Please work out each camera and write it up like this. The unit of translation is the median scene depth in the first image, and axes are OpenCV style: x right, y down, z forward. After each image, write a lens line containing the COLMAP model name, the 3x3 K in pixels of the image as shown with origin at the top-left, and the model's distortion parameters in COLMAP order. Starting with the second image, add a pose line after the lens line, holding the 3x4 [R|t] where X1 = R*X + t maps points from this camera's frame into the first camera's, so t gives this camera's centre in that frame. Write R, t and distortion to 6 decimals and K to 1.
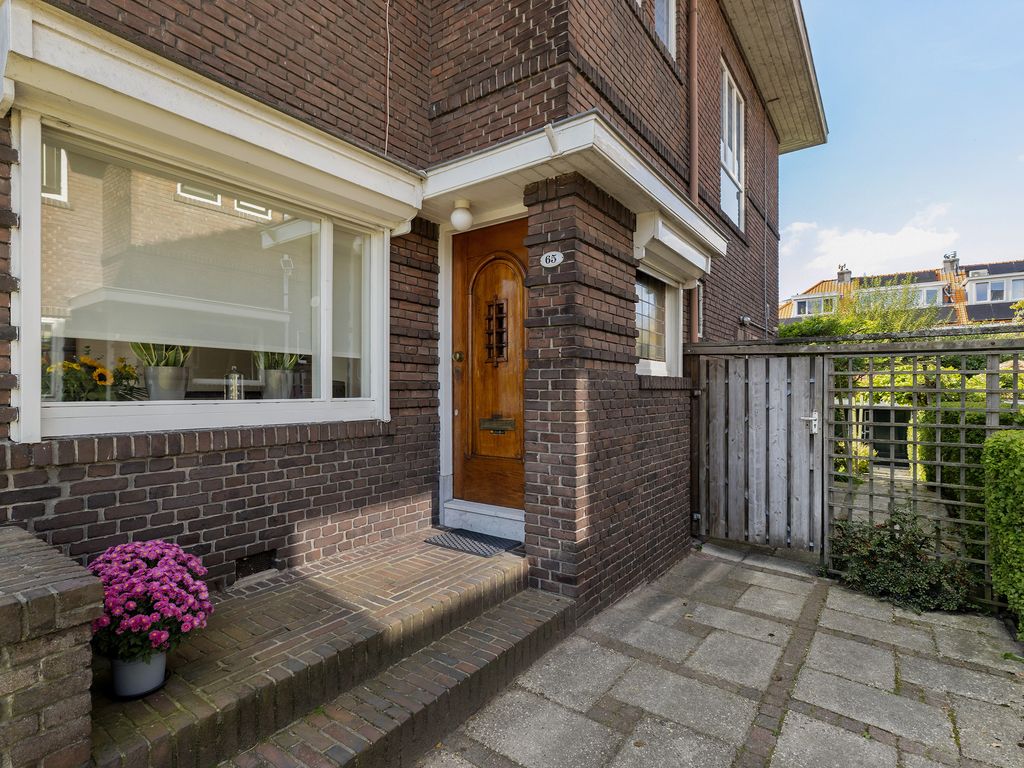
lens RADIAL K [[643.7, 0, 510.9], [0, 643.7, 335.4], [0, 0, 1]] dist [0.002886, 0.001004]
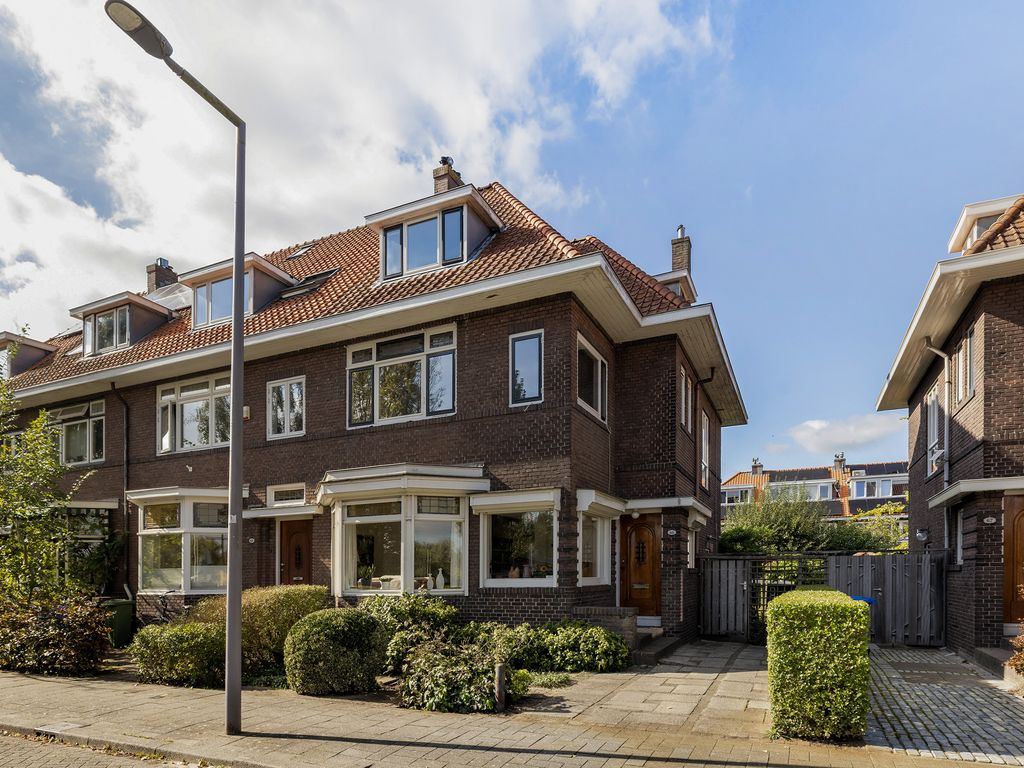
lens RADIAL K [[1622.8, 0, 512.0], [0, 1622.8, 384.0], [0, 0, 1]] dist [-0.019834, -0.015236]
pose [[0.947054, 0.031982, 0.319478, -2.415757], [-0.022107, 0.999161, -0.034490, -0.411324], [-0.320312, 0.025601, 0.946966, -4.686660]]
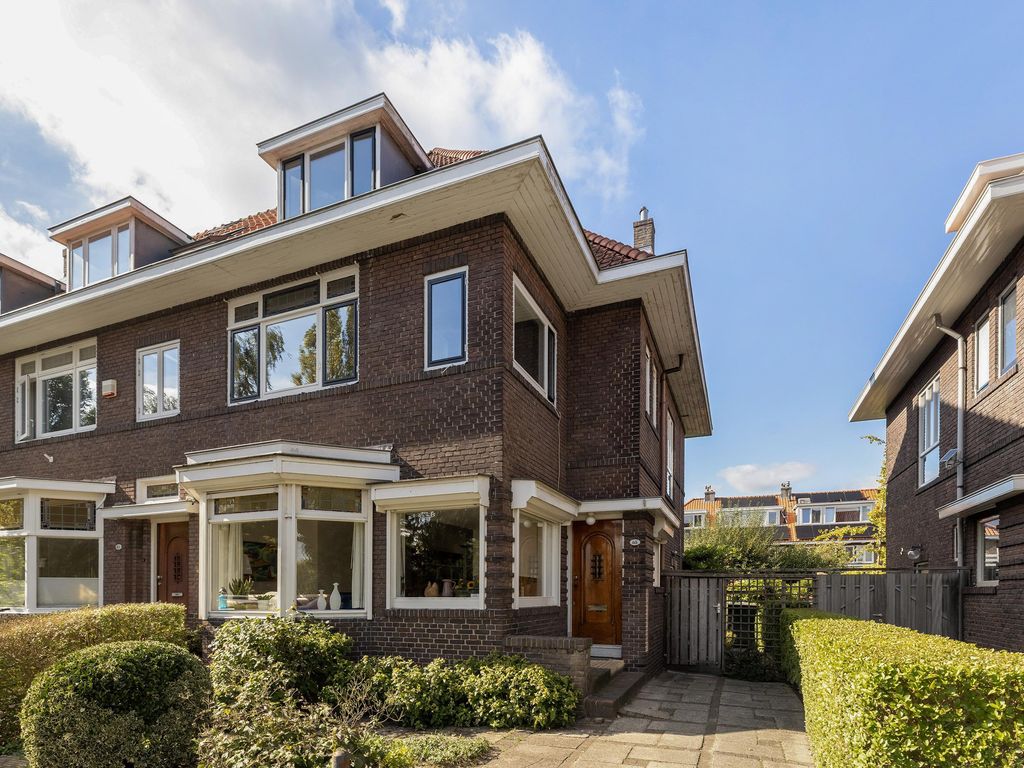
lens RADIAL K [[987.2, 0, 516.5], [0, 987.2, 403.6], [0, 0, 1]] dist [0.011456, 0.000356]
pose [[0.950413, 0.062821, 0.304580, -1.232007], [-0.031766, 0.993873, -0.105867, -0.178100], [-0.309364, 0.090942, 0.946585, -2.010973]]
